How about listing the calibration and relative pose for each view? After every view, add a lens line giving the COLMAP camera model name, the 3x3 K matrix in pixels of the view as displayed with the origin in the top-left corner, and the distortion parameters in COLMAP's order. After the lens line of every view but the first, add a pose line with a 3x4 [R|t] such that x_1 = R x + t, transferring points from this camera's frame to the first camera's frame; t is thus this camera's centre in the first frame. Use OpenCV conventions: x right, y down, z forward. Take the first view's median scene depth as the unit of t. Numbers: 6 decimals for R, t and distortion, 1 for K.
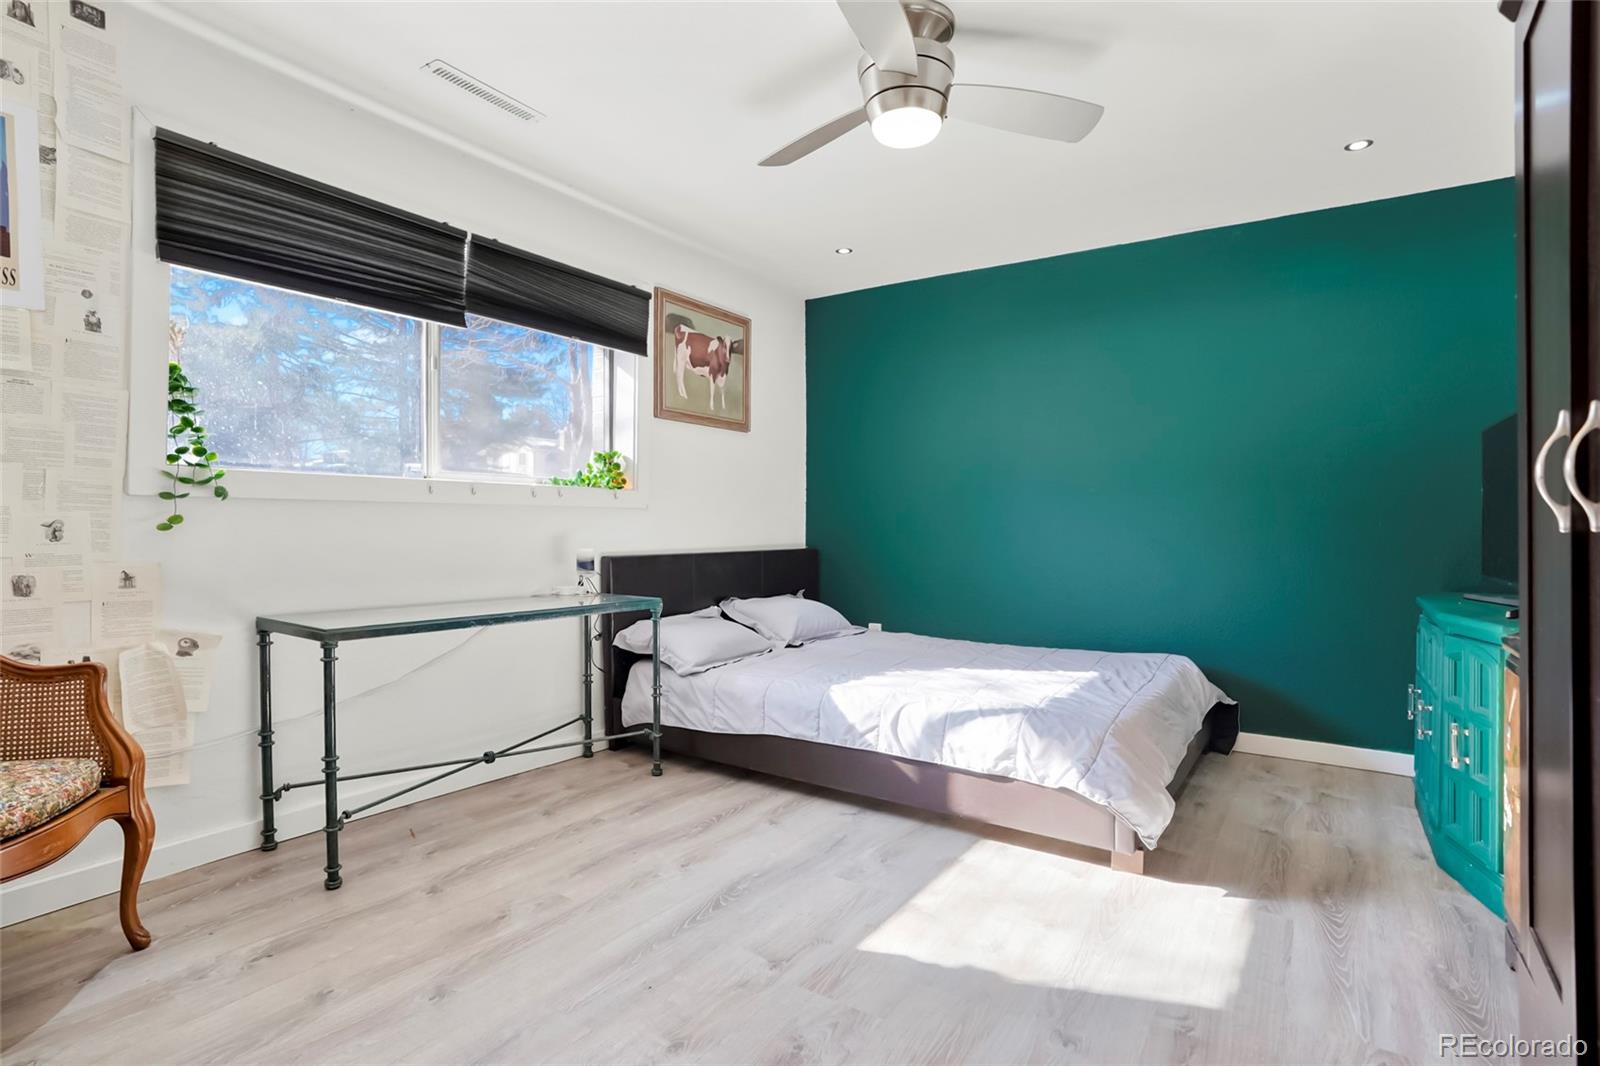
lens RADIAL K [[794.4, 0, 787.5], [0, 794.4, 534.3], [0, 0, 1]] dist [-0.060982, 0.026526]
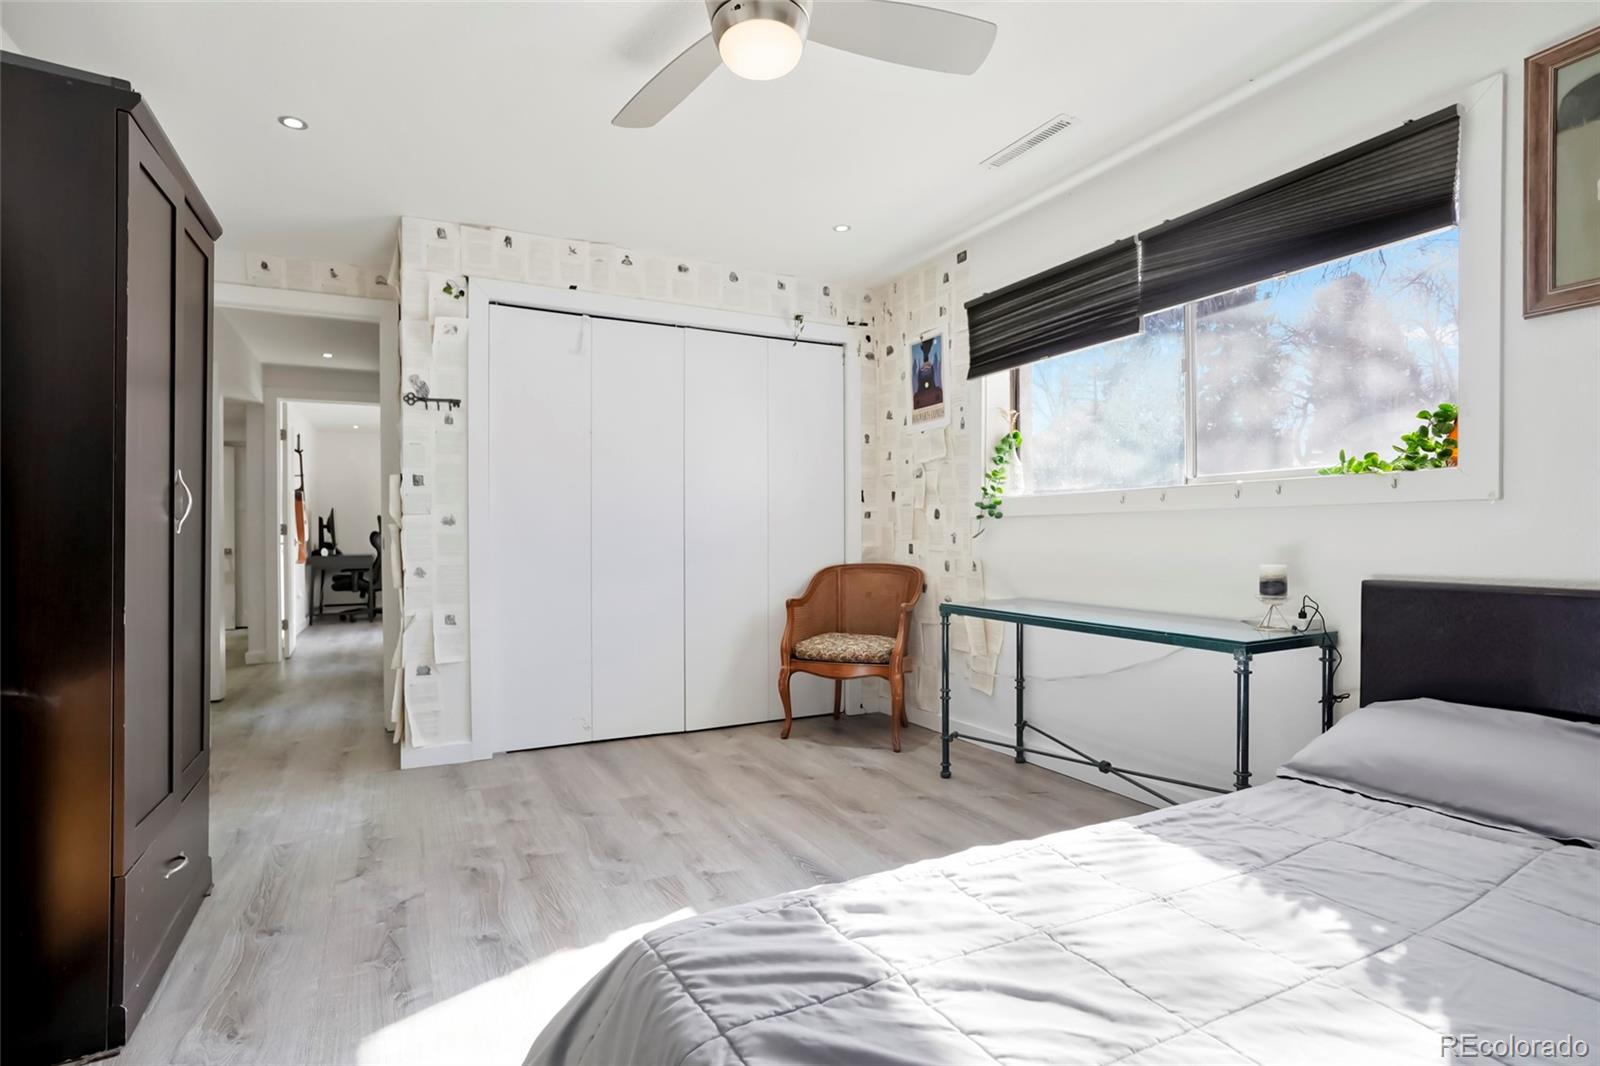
lens RADIAL K [[794.4, 0, 787.5], [0, 794.4, 534.3], [0, 0, 1]] dist [-0.060982, 0.026526]
pose [[-0.487441, -0.008262, -0.873117, 0.903190], [-0.009265, 0.999948, -0.004290, -0.001150], [0.873107, 0.005998, -0.487493, 1.497508]]
